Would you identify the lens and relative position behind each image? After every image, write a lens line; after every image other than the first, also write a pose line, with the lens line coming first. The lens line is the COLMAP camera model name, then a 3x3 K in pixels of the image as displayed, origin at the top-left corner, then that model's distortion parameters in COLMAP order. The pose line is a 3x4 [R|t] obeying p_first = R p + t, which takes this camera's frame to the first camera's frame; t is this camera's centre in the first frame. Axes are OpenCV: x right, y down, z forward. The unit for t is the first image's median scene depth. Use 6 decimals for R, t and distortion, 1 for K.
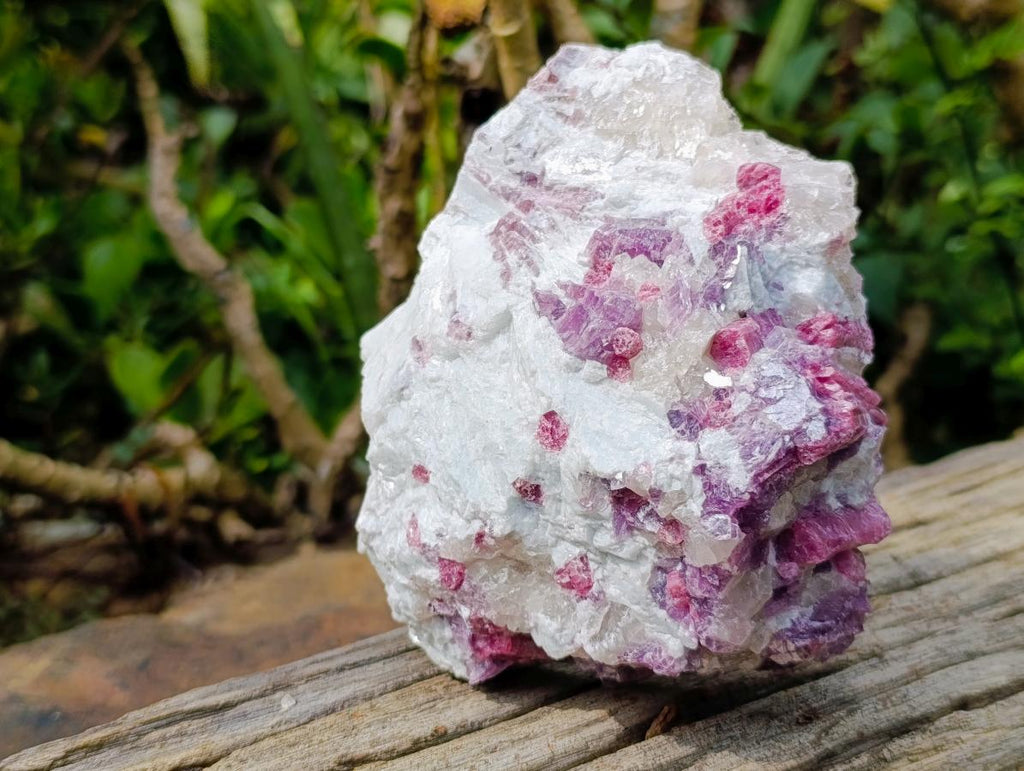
lens RADIAL K [[1558.9, 0, 516.6], [0, 1558.9, 367.4], [0, 0, 1]] dist [0.270056, -2.052688]
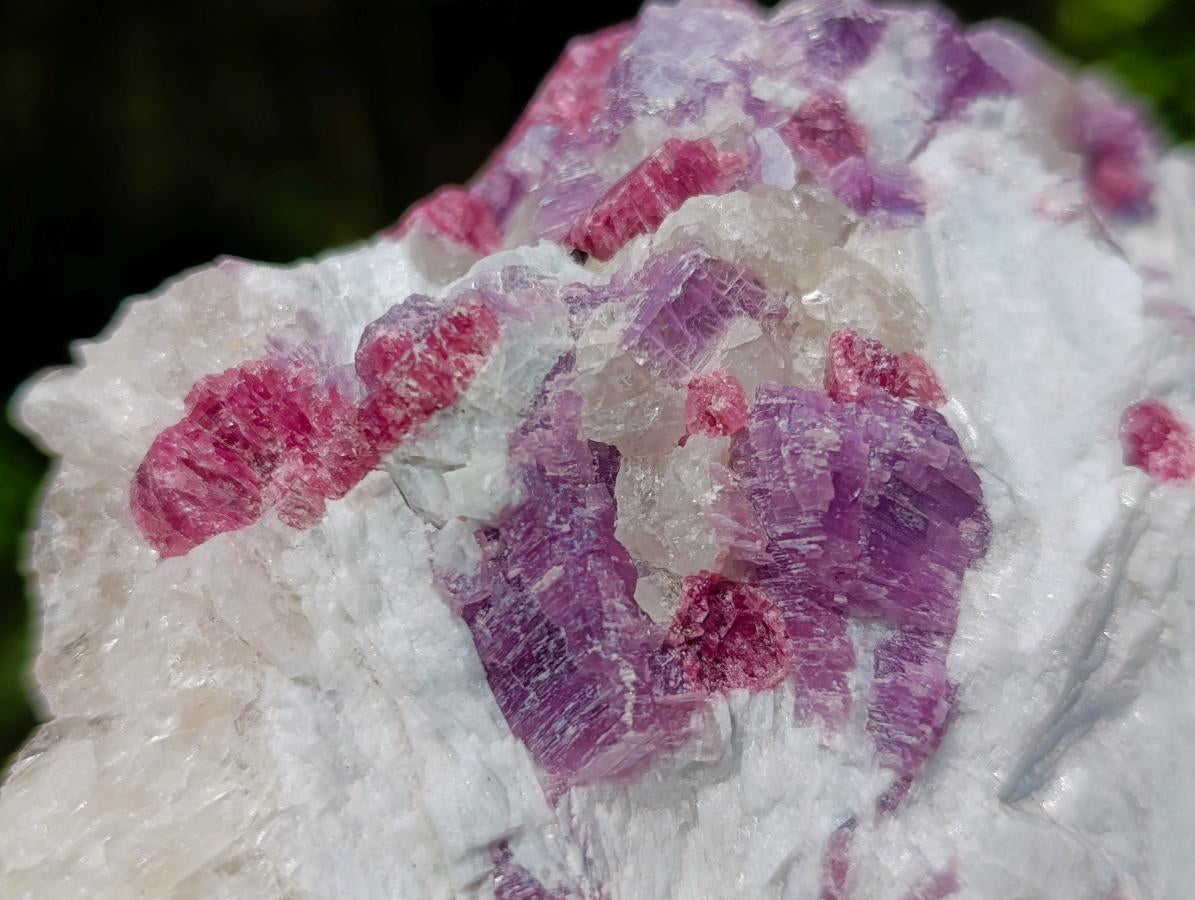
lens RADIAL K [[1819.2, 0, 602.9], [0, 1819.2, 428.8], [0, 0, 1]] dist [0.270056, -2.052688]
pose [[-0.681067, -0.508091, 0.527249, -0.108860], [0.713356, -0.298019, 0.634278, -0.312137], [-0.165141, 0.808102, 0.565421, 0.769787]]
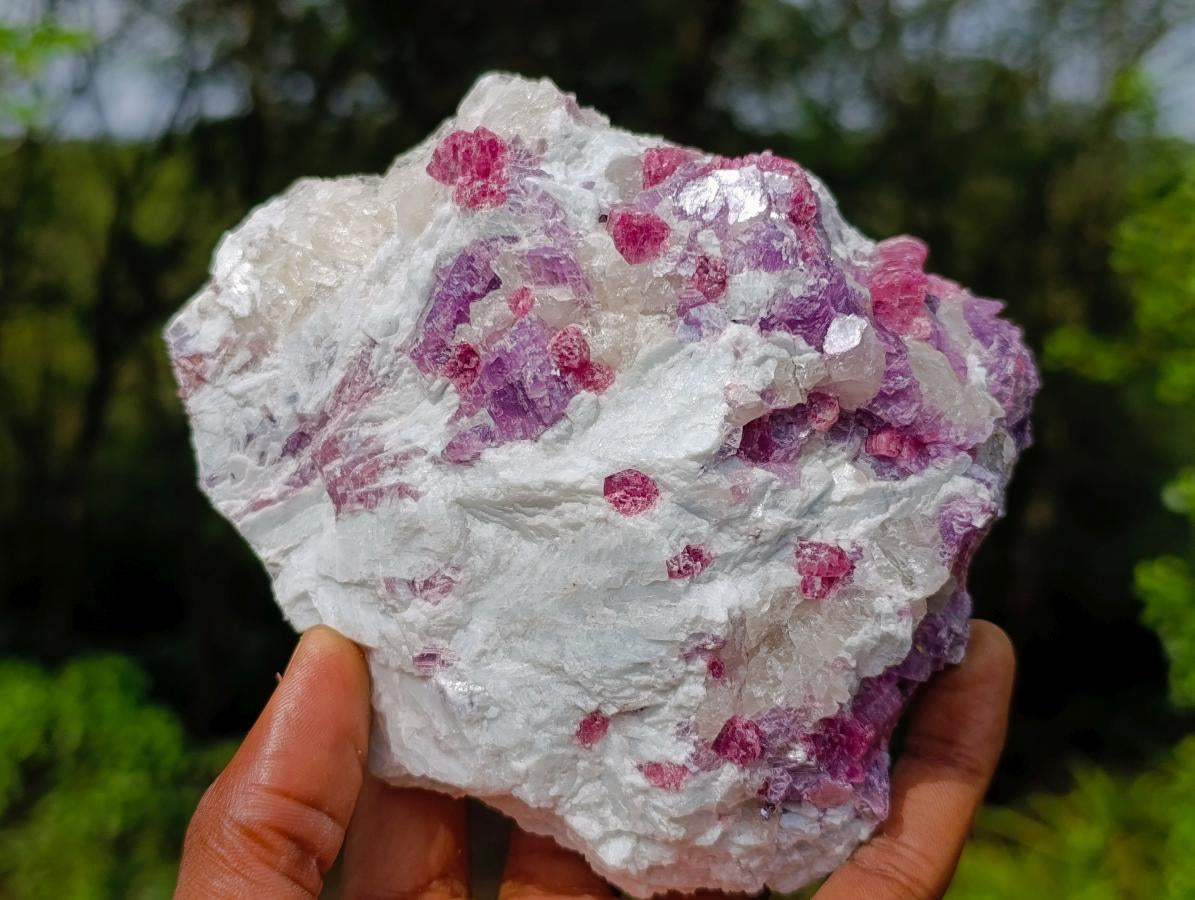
lens RADIAL K [[1819.2, 0, 602.9], [0, 1819.2, 428.8], [0, 0, 1]] dist [0.270056, -2.052688]
pose [[0.440472, -0.809765, 0.387640, -0.284942], [0.891940, 0.443831, -0.086356, 0.088807], [-0.102118, 0.383789, 0.917757, 0.206154]]
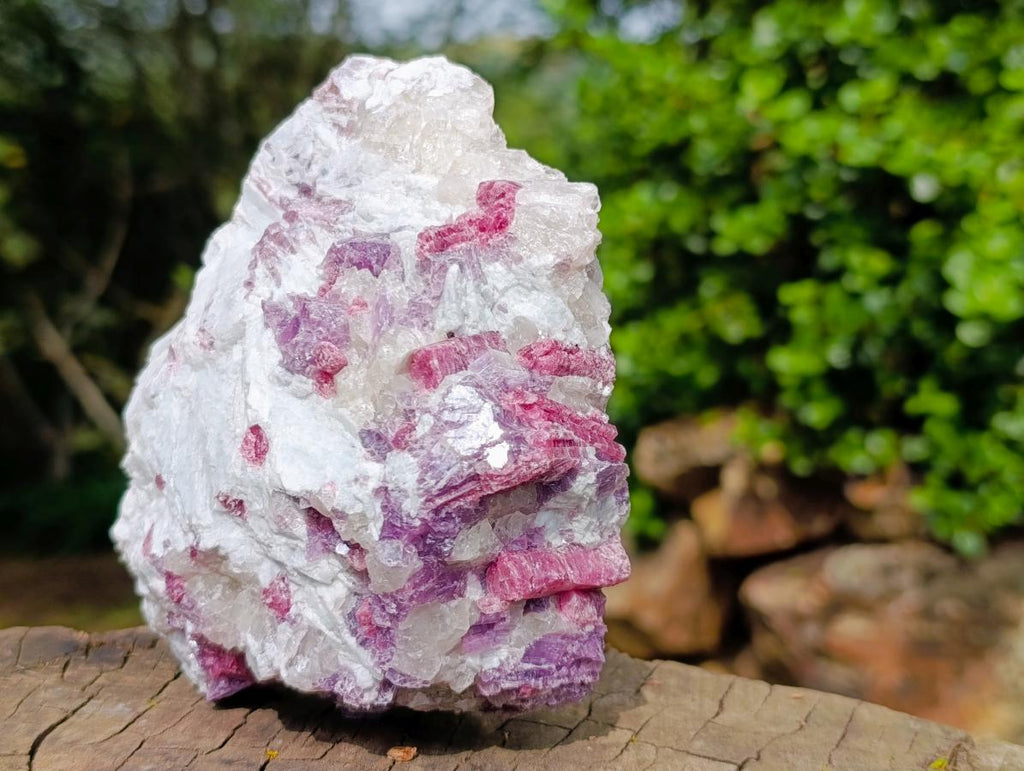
lens RADIAL K [[1558.9, 0, 516.6], [0, 1558.9, 367.4], [0, 0, 1]] dist [0.270056, -2.052688]
pose [[0.986442, 0.052644, -0.155436, 0.327421], [-0.057125, 0.998066, -0.024497, 0.007280], [0.153846, 0.033044, 0.987542, 0.060140]]
